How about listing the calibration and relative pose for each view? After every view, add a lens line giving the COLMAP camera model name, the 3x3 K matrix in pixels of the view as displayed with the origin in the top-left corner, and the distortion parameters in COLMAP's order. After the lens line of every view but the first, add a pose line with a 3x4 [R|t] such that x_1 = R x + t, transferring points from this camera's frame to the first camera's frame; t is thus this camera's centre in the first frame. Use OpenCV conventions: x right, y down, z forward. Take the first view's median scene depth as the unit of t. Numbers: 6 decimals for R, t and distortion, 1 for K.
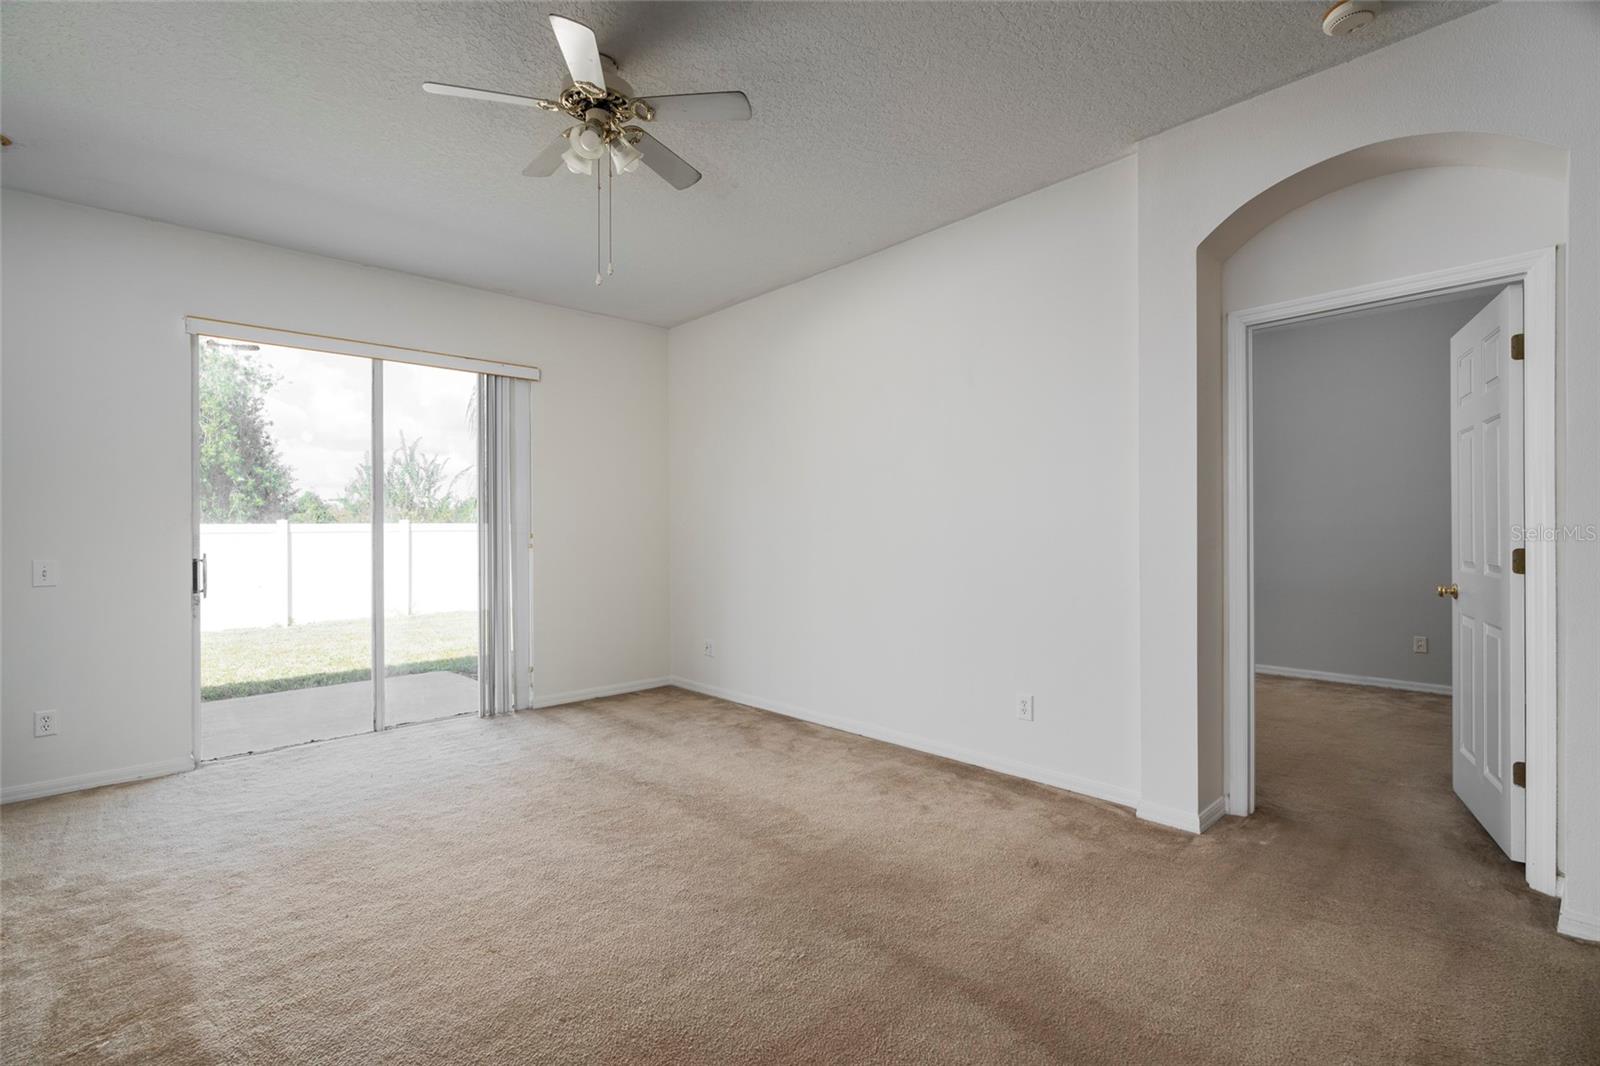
lens RADIAL K [[698.5, 0, 803.7], [0, 698.5, 538.6], [0, 0, 1]] dist [-0.004840, 0.000150]
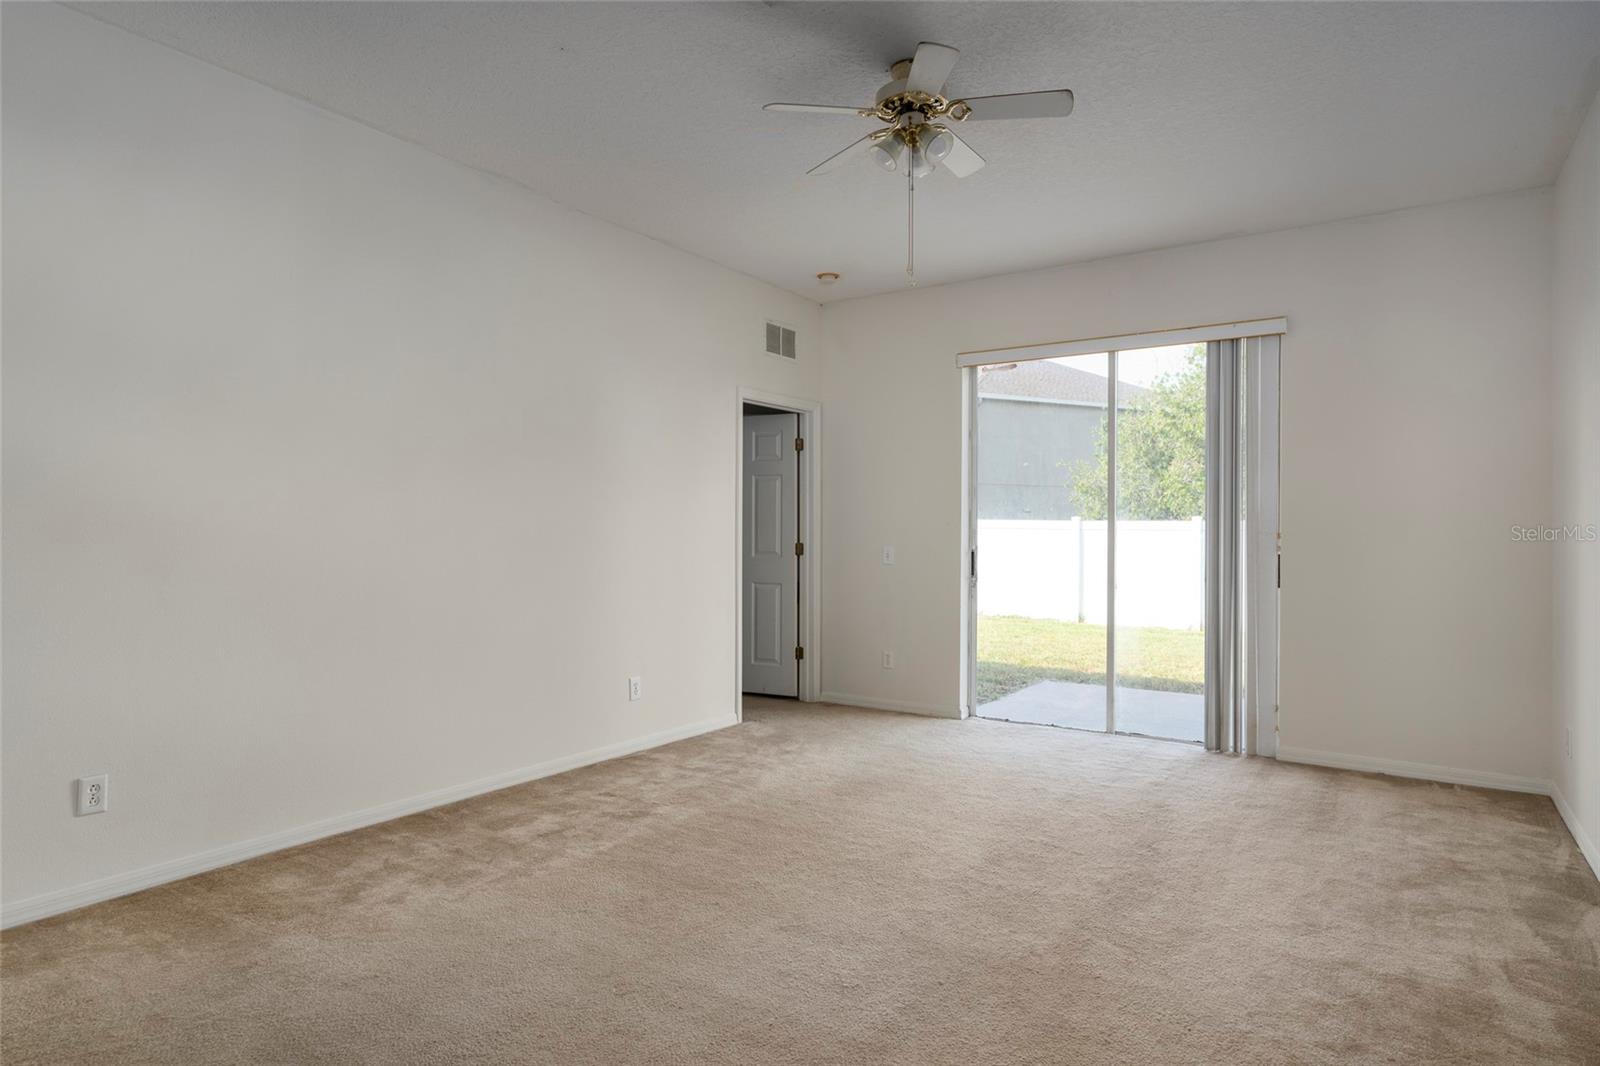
lens RADIAL K [[887.1, 0, 809.9], [0, 887.1, 538.5], [0, 0, 1]] dist [0.015573, 0.001667]
pose [[0.260732, 0.017651, -0.965250, 0.553575], [-0.017287, 0.999758, 0.013613, -0.006335], [0.965256, 0.013137, 0.260974, 0.313176]]
